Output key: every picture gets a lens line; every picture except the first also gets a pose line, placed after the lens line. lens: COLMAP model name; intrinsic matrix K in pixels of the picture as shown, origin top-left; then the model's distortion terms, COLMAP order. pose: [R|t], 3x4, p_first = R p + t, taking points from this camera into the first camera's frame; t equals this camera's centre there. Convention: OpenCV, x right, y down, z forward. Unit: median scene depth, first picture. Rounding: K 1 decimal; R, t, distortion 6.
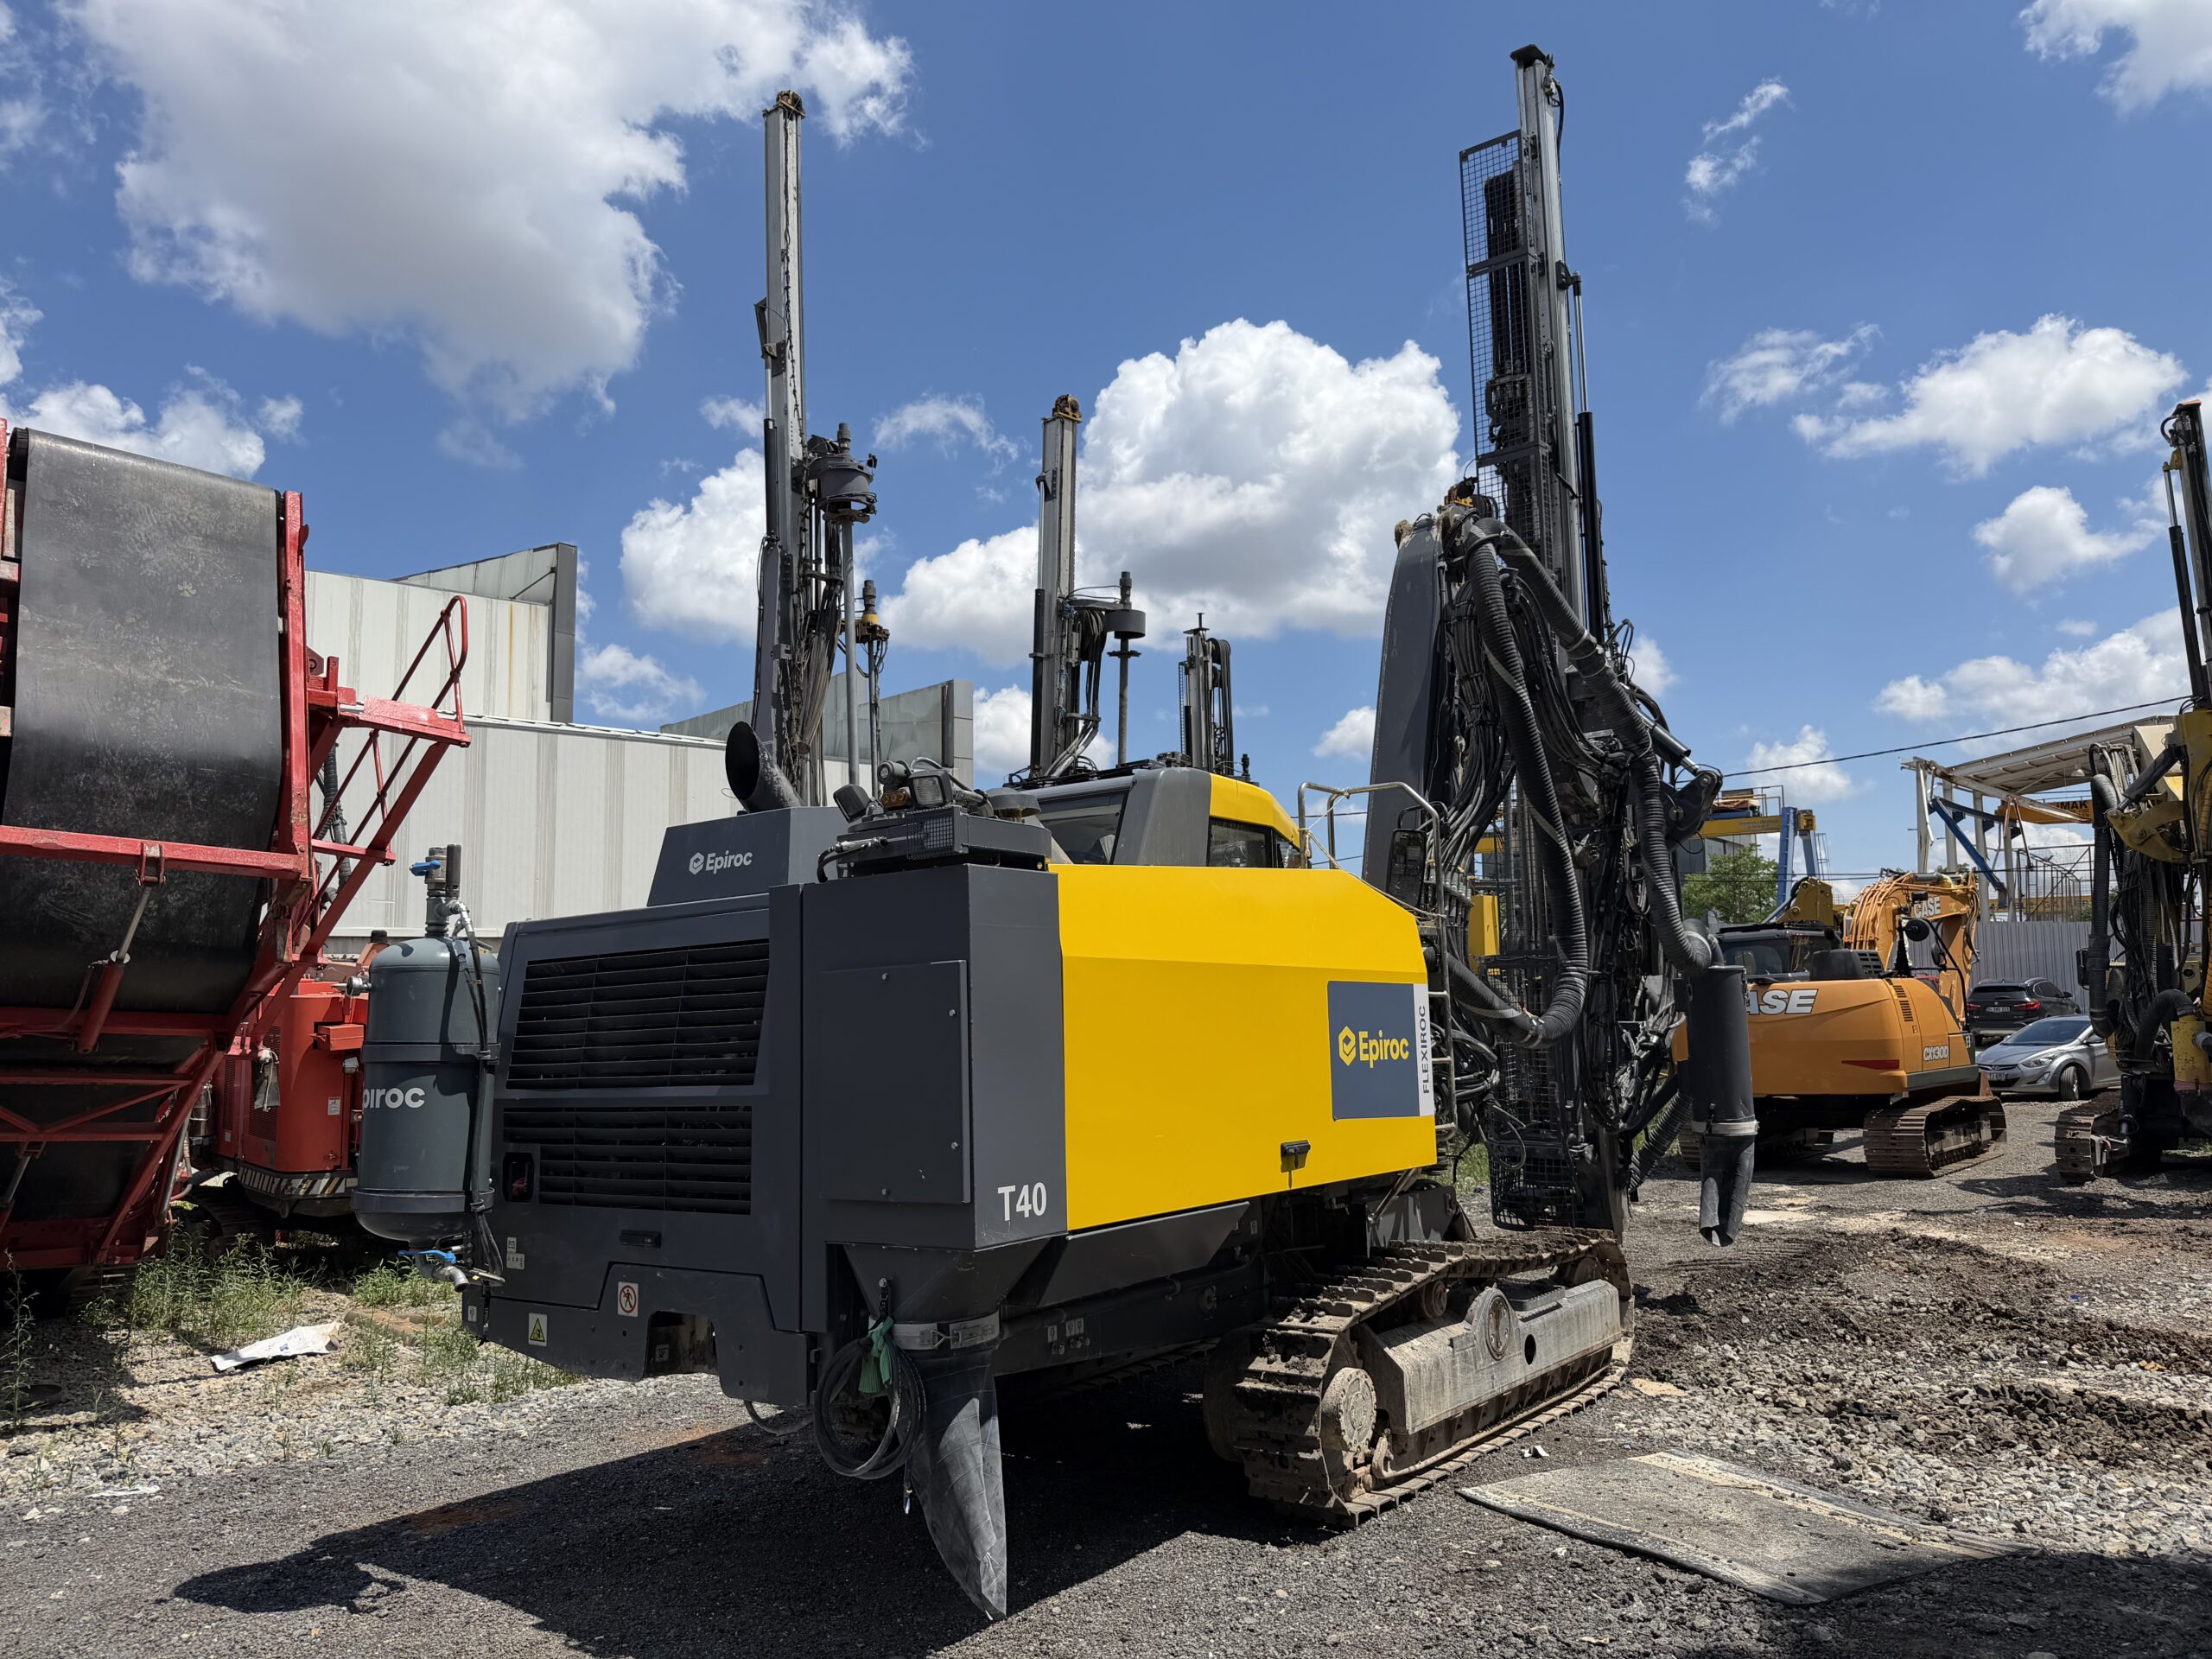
lens RADIAL K [[1543.0, 0, 1101.2], [0, 1543.0, 841.4], [0, 0, 1]] dist [0.064440, -0.105245]
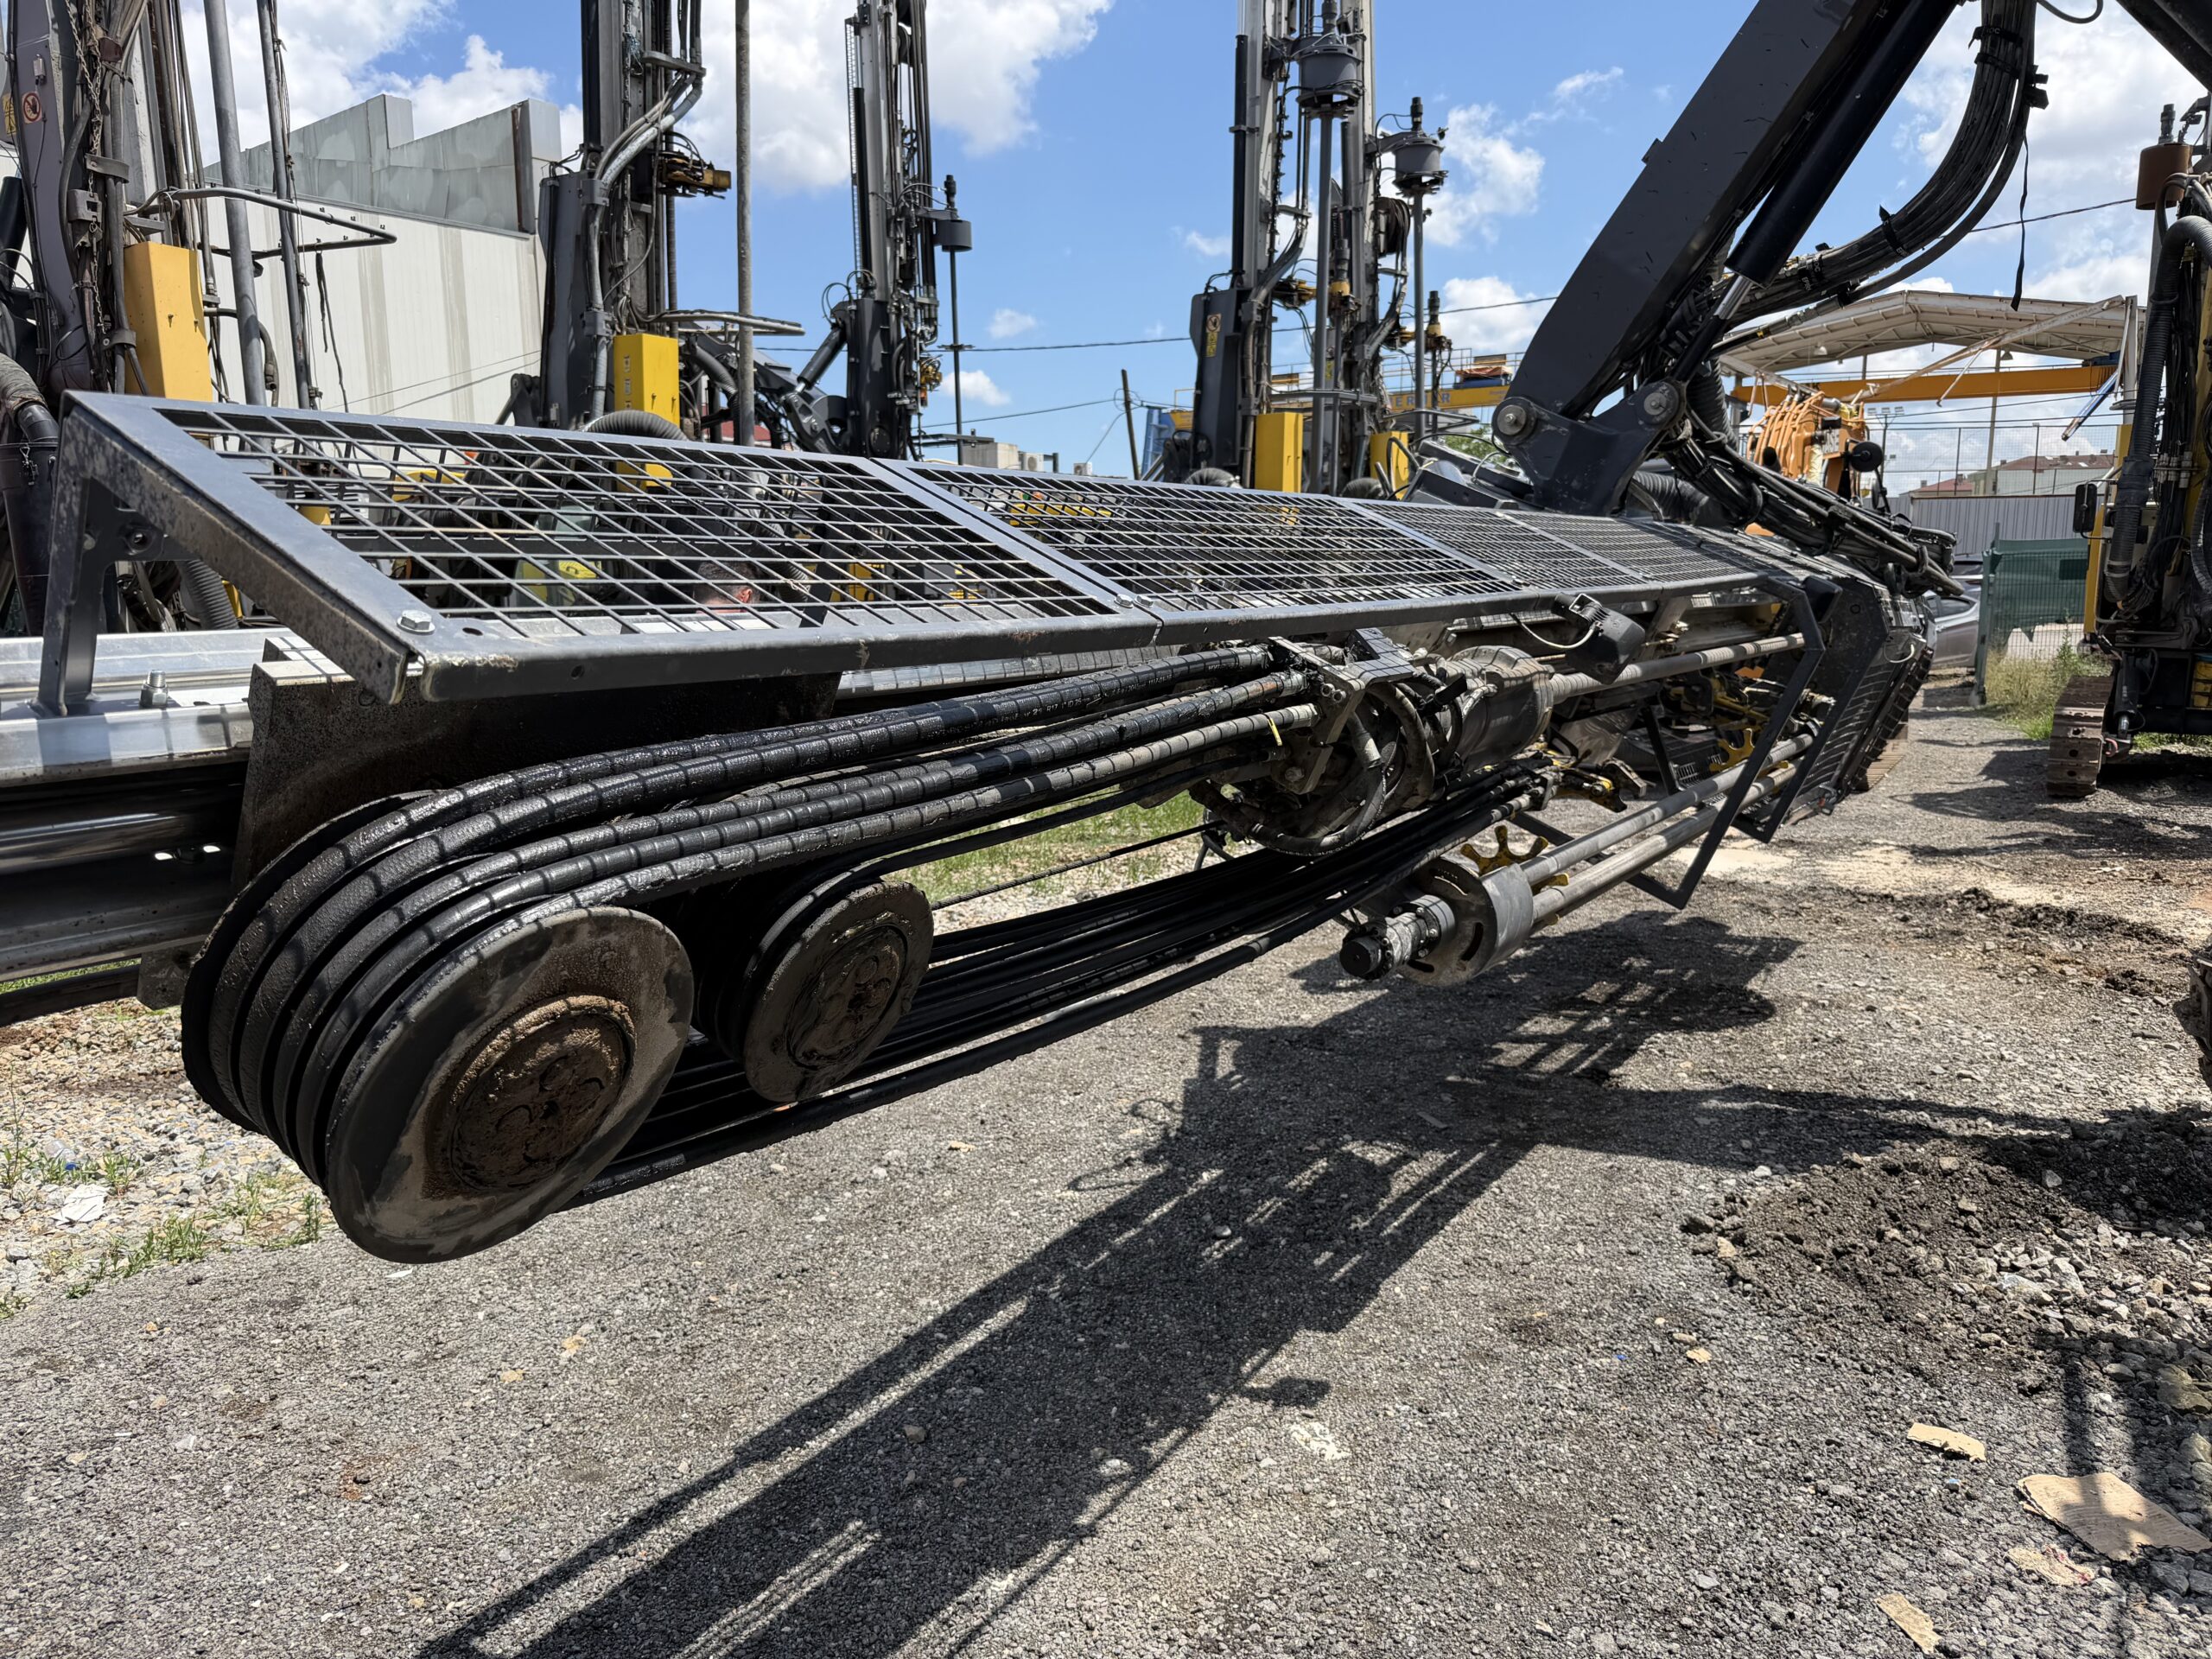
lens RADIAL K [[1543.0, 0, 1101.2], [0, 1543.0, 841.4], [0, 0, 1]] dist [0.064440, -0.105245]
pose [[0.983069, -0.027560, 0.181149, 0.029355], [-0.019662, 0.967049, 0.253831, 0.047808], [-0.182176, -0.253096, 0.950134, 0.293933]]
